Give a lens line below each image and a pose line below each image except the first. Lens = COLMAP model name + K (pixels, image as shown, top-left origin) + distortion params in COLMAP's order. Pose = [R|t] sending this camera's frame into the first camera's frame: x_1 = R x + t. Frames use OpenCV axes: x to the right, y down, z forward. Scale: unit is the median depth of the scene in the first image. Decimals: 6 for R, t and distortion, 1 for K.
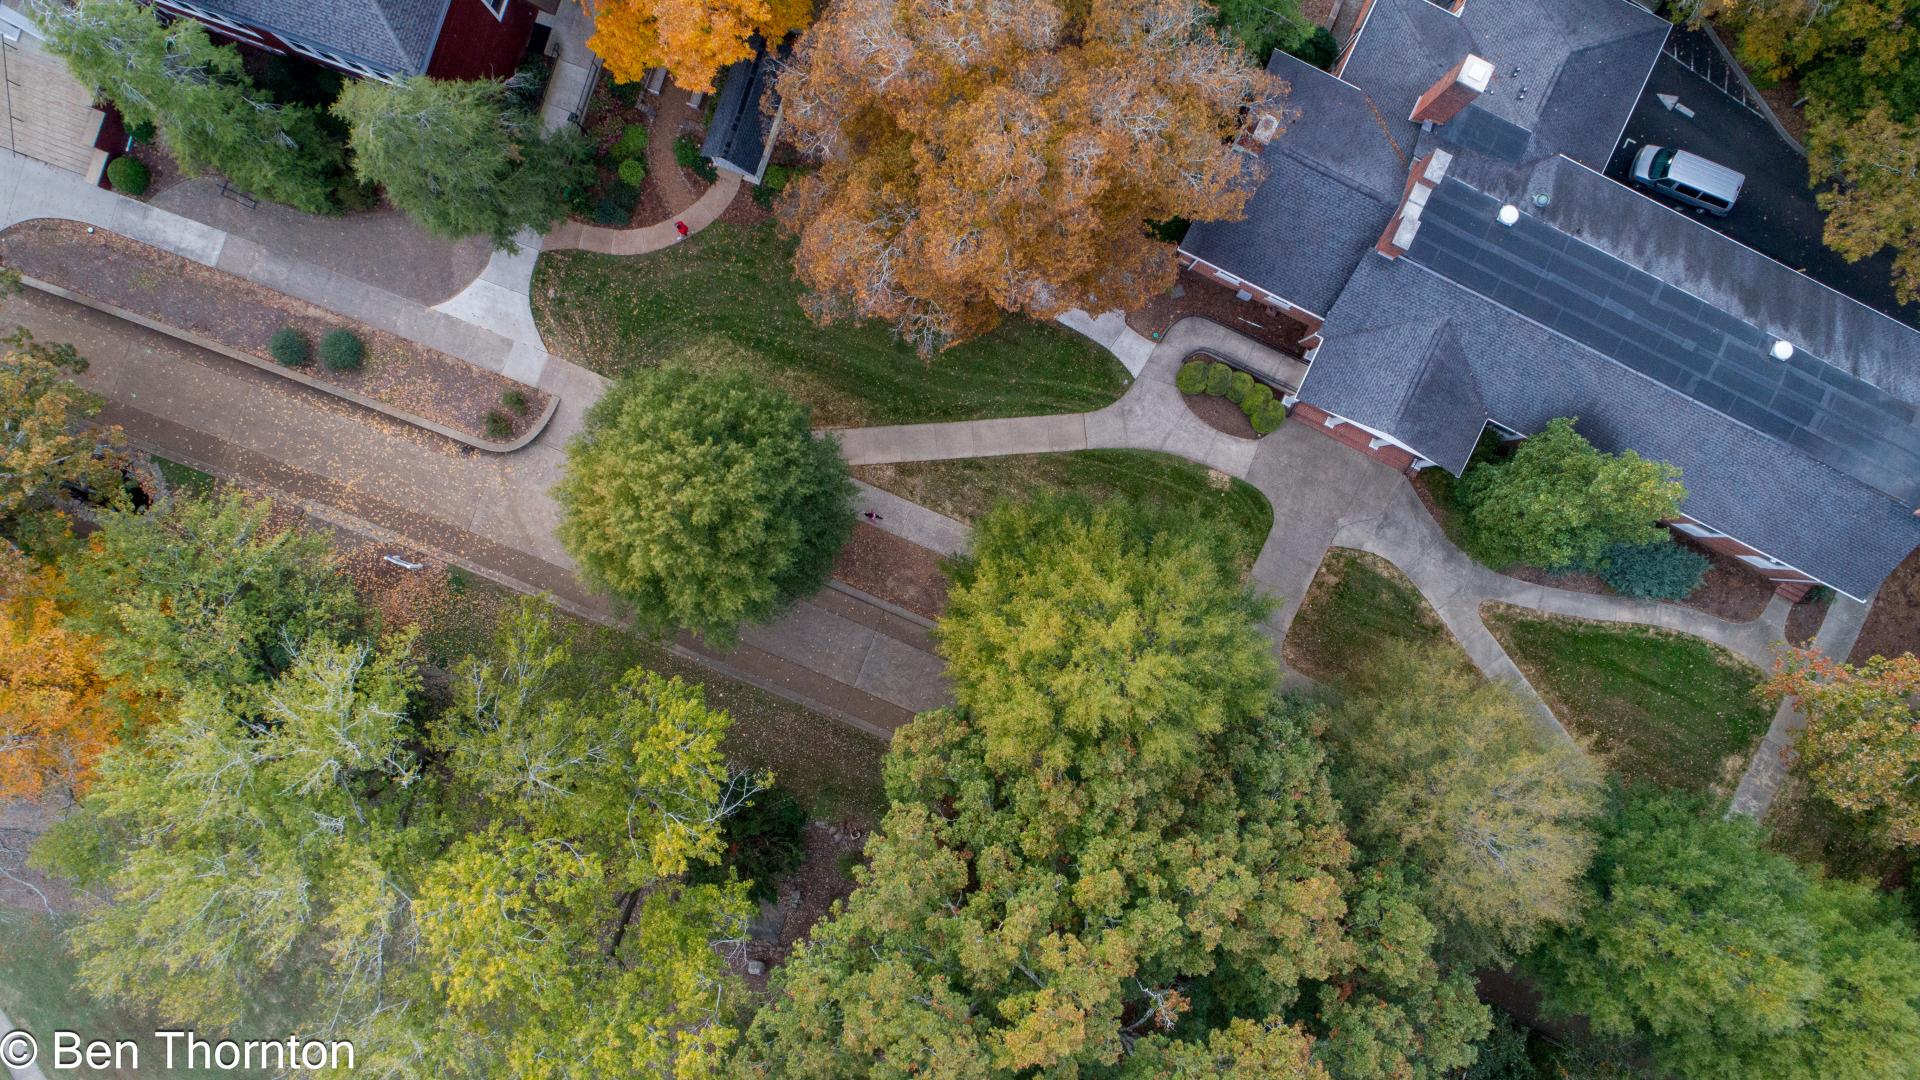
lens RADIAL K [[1354.0, 0, 957.4], [0, 1354.0, 538.6], [0, 0, 1]] dist [-0.003590, -0.000163]
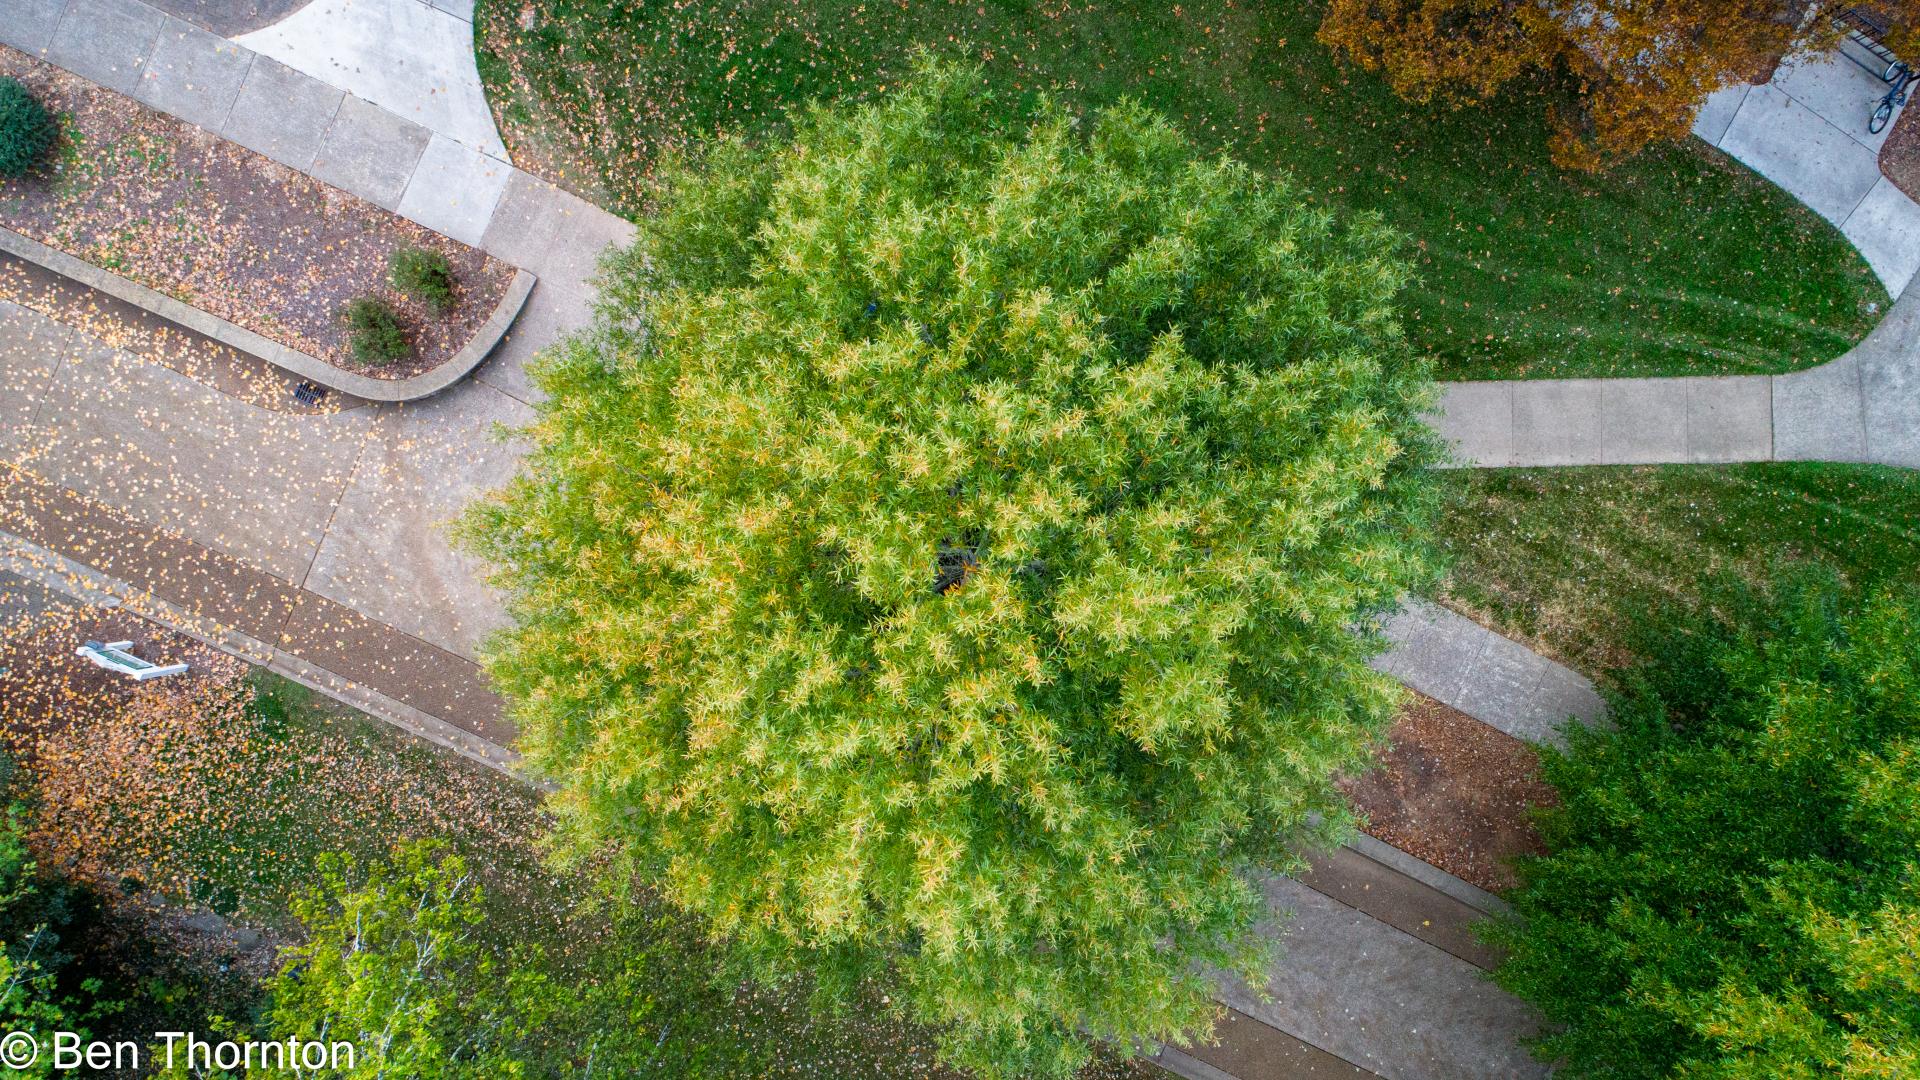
lens RADIAL K [[1354.0, 0, 962.6], [0, 1354.0, 541.7], [0, 0, 1]] dist [-0.003590, -0.000163]
pose [[0.998918, 0.045631, 0.008999, -0.163995], [-0.045618, 0.998958, -0.001579, -0.028781], [-0.009062, 0.001166, 0.999958, 0.586122]]
